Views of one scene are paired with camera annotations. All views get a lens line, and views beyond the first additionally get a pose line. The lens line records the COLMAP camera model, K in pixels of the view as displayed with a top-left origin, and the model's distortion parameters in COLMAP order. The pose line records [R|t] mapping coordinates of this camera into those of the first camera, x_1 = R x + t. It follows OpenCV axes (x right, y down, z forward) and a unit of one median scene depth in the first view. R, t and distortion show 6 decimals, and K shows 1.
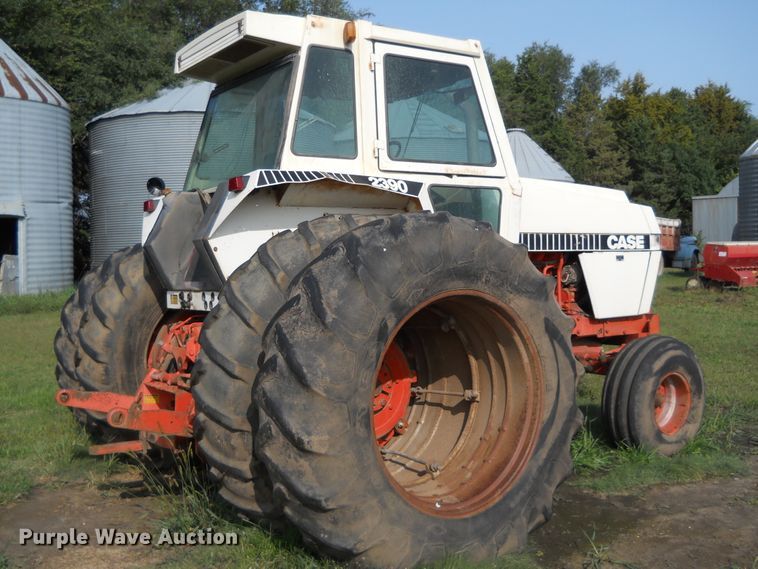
lens RADIAL K [[857.0, 0, 375.6], [0, 857.0, 279.9], [0, 0, 1]] dist [-0.013558, 0.000000]
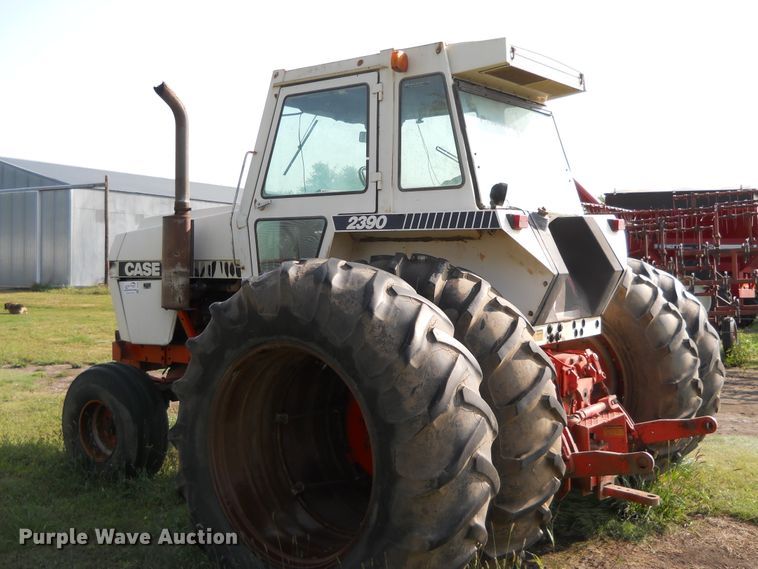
lens RADIAL K [[857.0, 0, 382.1], [0, 857.0, 287.0], [0, 0, 1]] dist [-0.013558, 0.000000]
pose [[-0.315663, -0.011395, 0.948803, -1.090070], [0.026218, 0.999441, 0.020726, -0.052497], [-0.948509, 0.031418, -0.315188, 1.538473]]
